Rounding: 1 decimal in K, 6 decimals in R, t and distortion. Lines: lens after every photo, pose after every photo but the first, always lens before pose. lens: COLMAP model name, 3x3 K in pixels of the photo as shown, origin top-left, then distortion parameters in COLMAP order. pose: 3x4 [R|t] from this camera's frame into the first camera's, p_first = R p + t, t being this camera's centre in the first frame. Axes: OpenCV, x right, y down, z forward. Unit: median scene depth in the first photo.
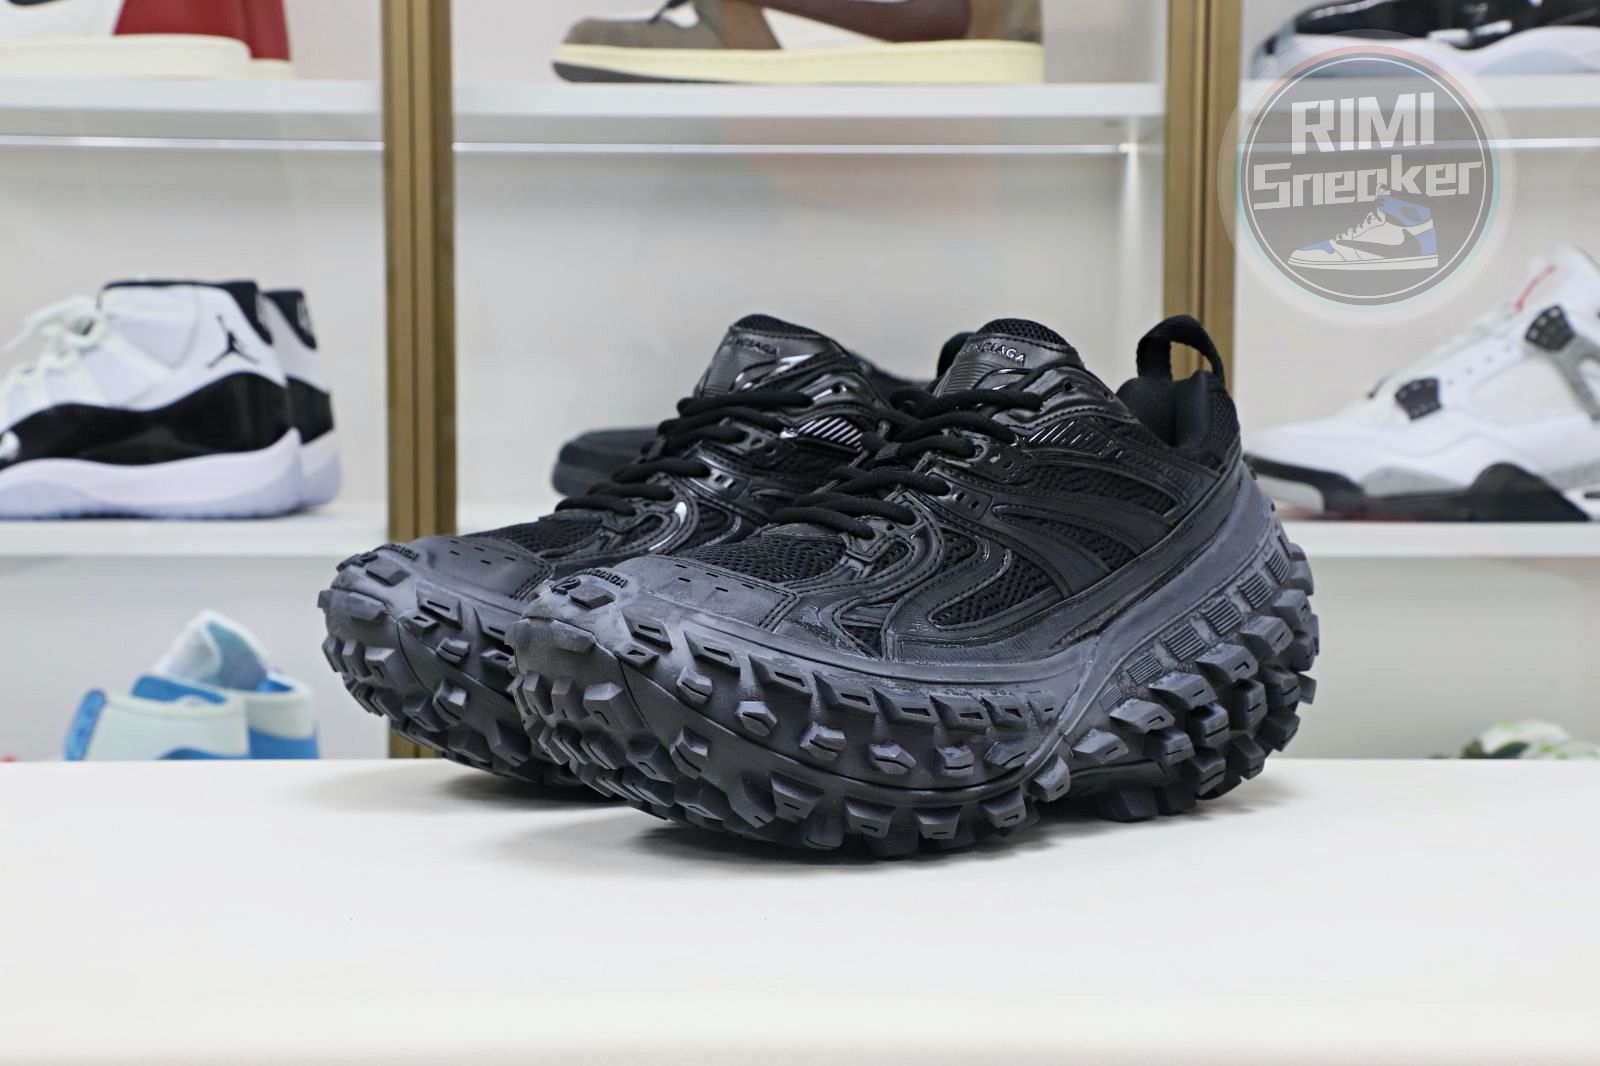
lens RADIAL K [[2681.8, 0, 776.0], [0, 2681.8, 538.5], [0, 0, 1]] dist [0.164246, 0.000000]
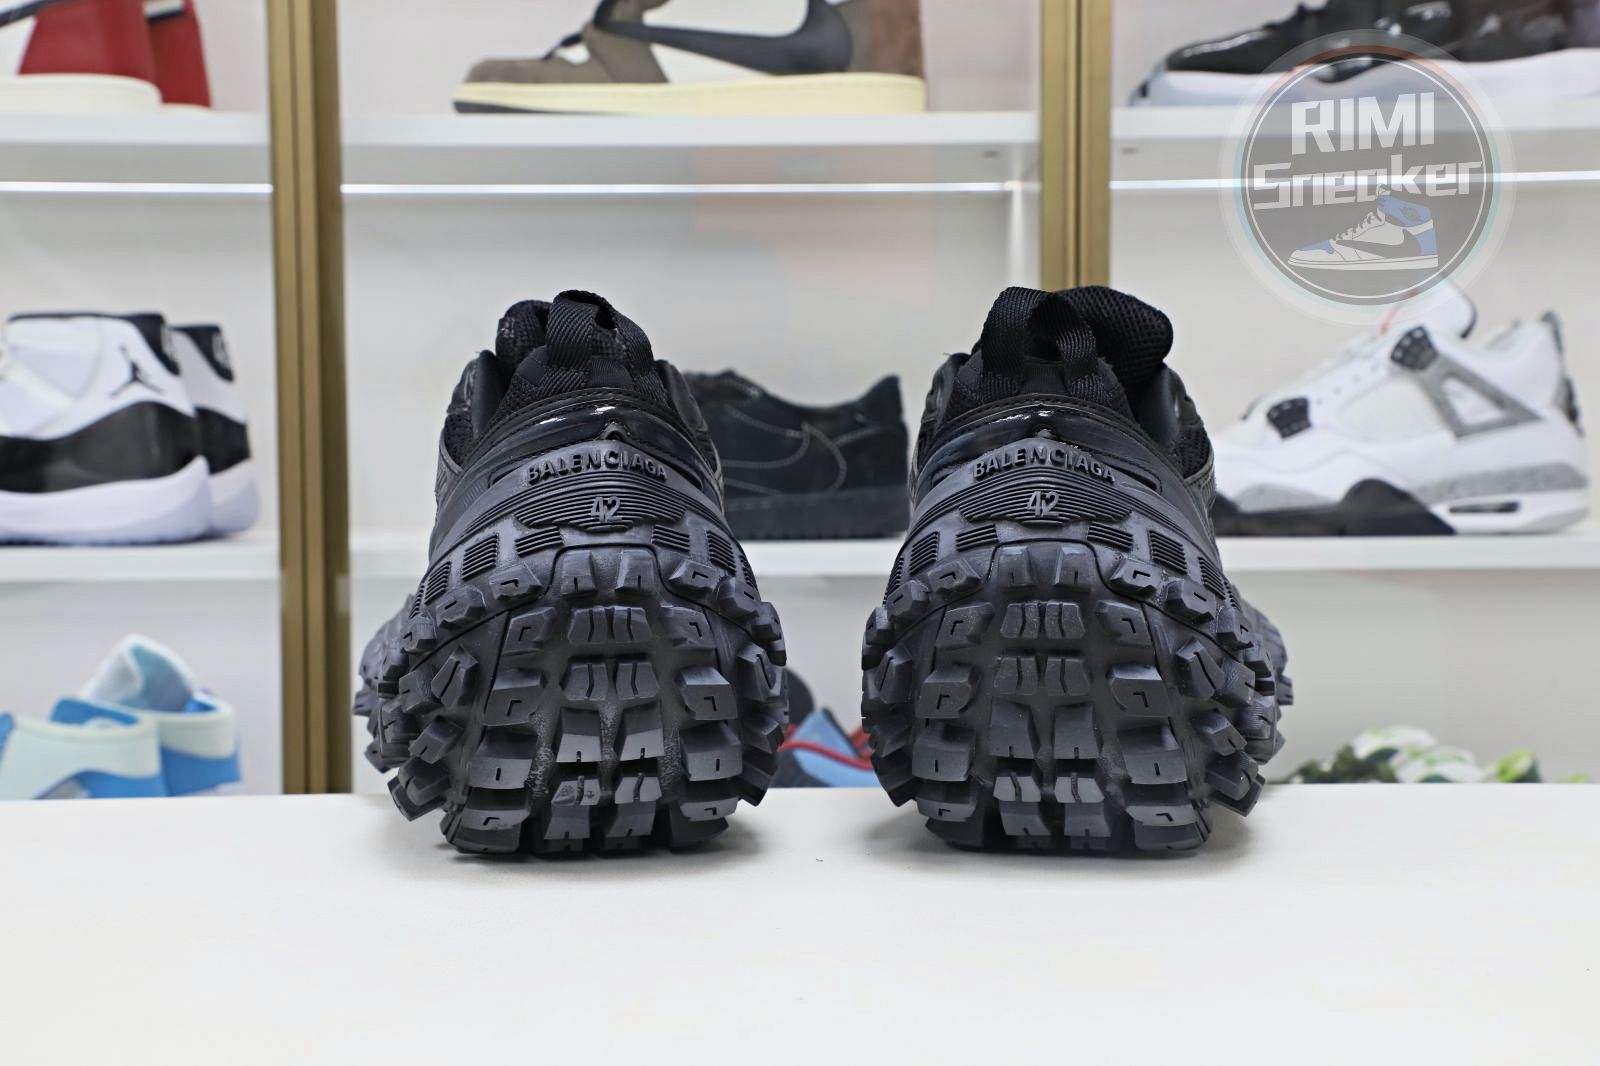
lens RADIAL K [[2116.9, 0, 805.3], [0, 2116.9, 535.0], [0, 0, 1]] dist [0.103664, 0.000000]
pose [[0.999920, -0.009202, 0.008648, 0.044683], [0.009339, 0.999829, -0.015940, 0.004284], [-0.008500, 0.016019, 0.999836, 0.187888]]
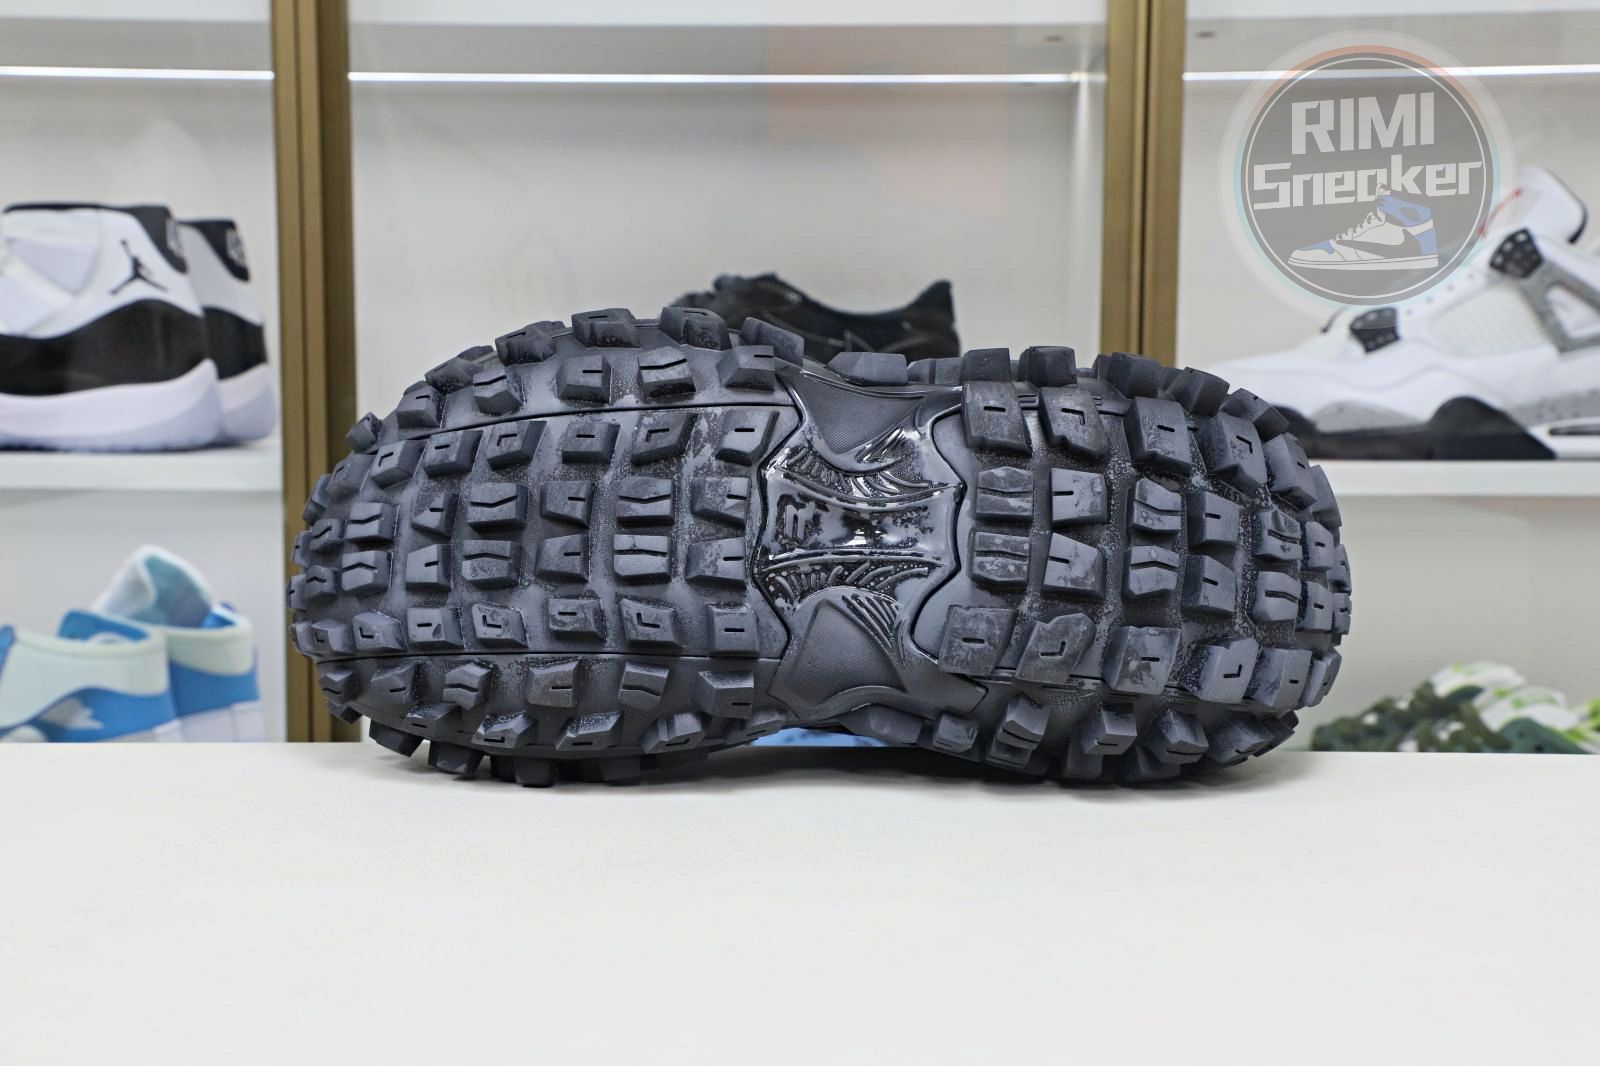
lens RADIAL K [[2025.9, 0, 806.5], [0, 2025.9, 544.5], [0, 0, 1]] dist [0.094644, 0.000000]
pose [[0.999449, 0.005051, -0.032798, 0.061564], [-0.004012, 0.999490, 0.031674, 0.001744], [0.032941, -0.031525, 0.998960, 0.273549]]
